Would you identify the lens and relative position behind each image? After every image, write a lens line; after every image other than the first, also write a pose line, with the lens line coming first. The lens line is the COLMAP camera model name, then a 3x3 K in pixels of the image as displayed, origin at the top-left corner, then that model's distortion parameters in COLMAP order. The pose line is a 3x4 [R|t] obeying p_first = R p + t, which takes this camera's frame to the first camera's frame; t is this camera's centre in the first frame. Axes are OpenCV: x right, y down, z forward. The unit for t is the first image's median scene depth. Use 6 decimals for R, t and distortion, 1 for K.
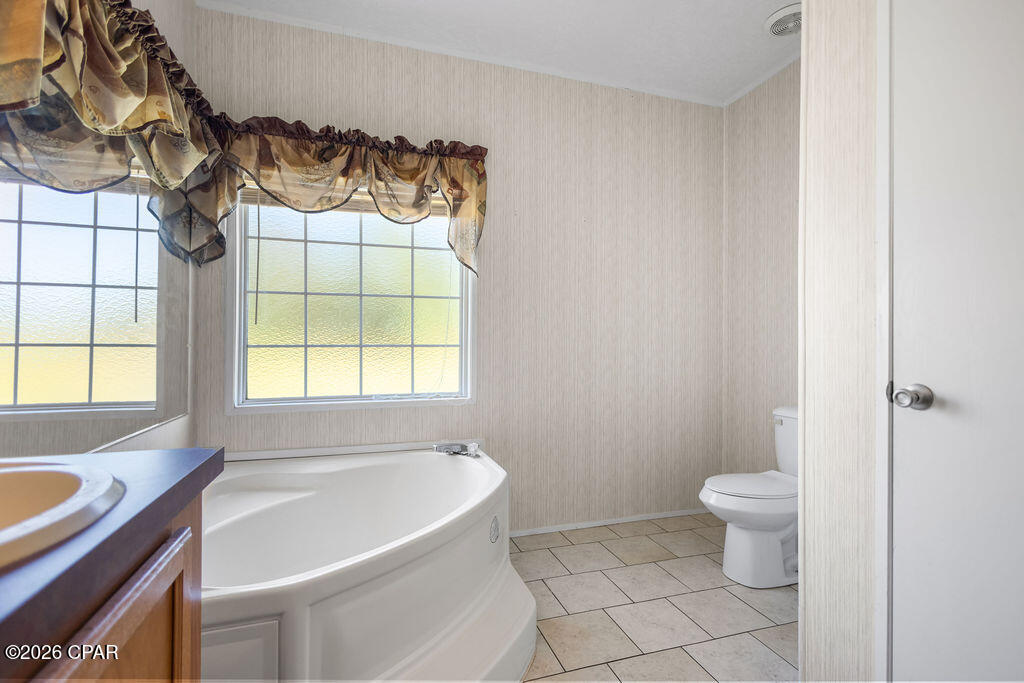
lens RADIAL K [[470.2, 0, 508.5], [0, 470.2, 344.7], [0, 0, 1]] dist [0.005101, 0.000250]
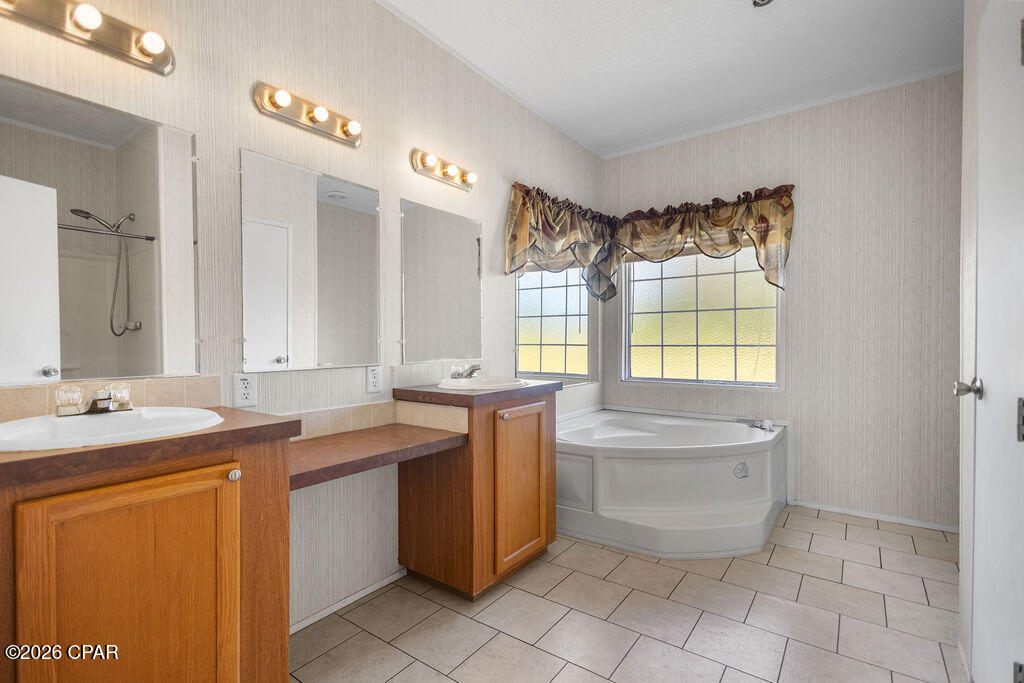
lens RADIAL K [[474.7, 0, 510.2], [0, 474.7, 350.6], [0, 0, 1]] dist [0.004819, 0.000117]
pose [[0.587908, 0.009708, -0.808870, 0.598224], [0.003210, 0.999892, 0.014333, -0.005381], [0.808922, -0.011023, 0.587813, -0.368444]]
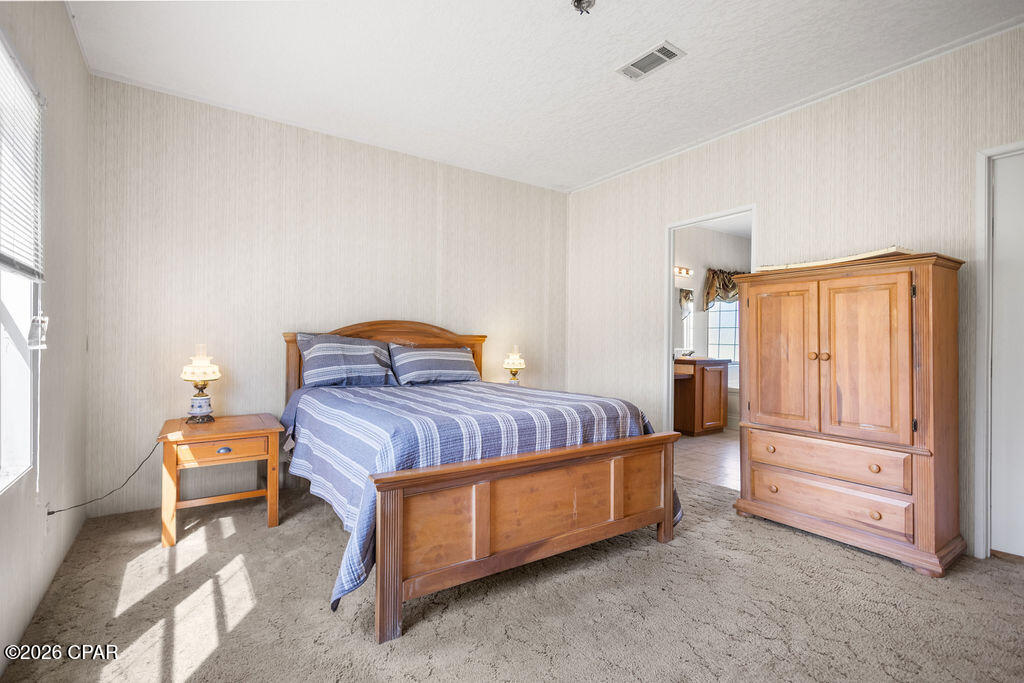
lens RADIAL K [[474.7, 0, 510.2], [0, 474.7, 350.6], [0, 0, 1]] dist [0.004819, 0.000117]
pose [[0.289735, 0.013064, -0.957018, 1.906188], [-0.007162, 0.999908, 0.011481, 0.017484], [0.957080, 0.003527, 0.289802, -1.527951]]
